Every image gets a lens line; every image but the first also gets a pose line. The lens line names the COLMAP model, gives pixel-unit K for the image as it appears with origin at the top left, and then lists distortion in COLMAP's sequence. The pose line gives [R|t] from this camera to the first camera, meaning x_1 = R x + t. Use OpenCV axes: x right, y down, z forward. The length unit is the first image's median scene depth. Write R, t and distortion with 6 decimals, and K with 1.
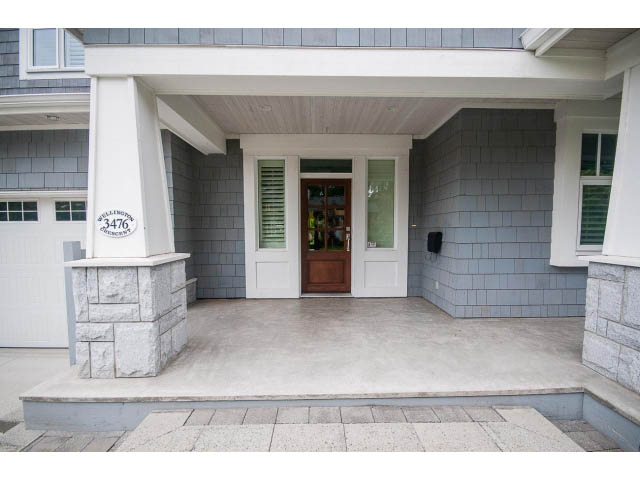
lens RADIAL K [[321.0, 0, 320.0], [0, 321.0, 240.0], [0, 0, 1]] dist [-0.014410, -0.000730]
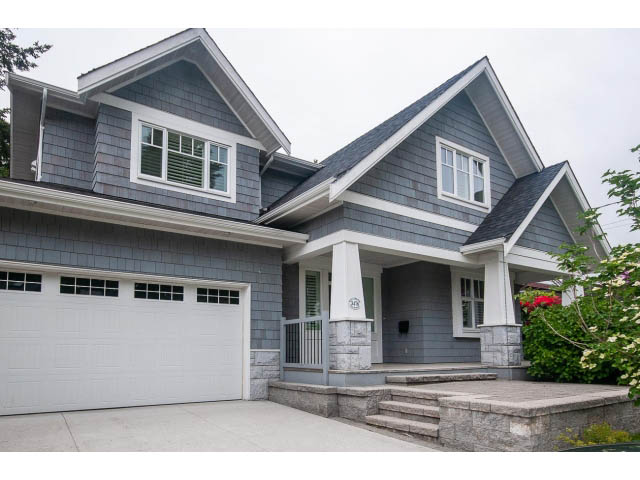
lens RADIAL K [[442.0, 0, 320.0], [0, 442.0, 240.0], [0, 0, 1]] dist [-0.115041, -0.000434]
pose [[0.835454, 0.143776, 0.530420, -1.634654], [0.003653, 0.963697, -0.266974, 0.225088], [-0.549548, 0.224982, 0.804599, -0.975965]]
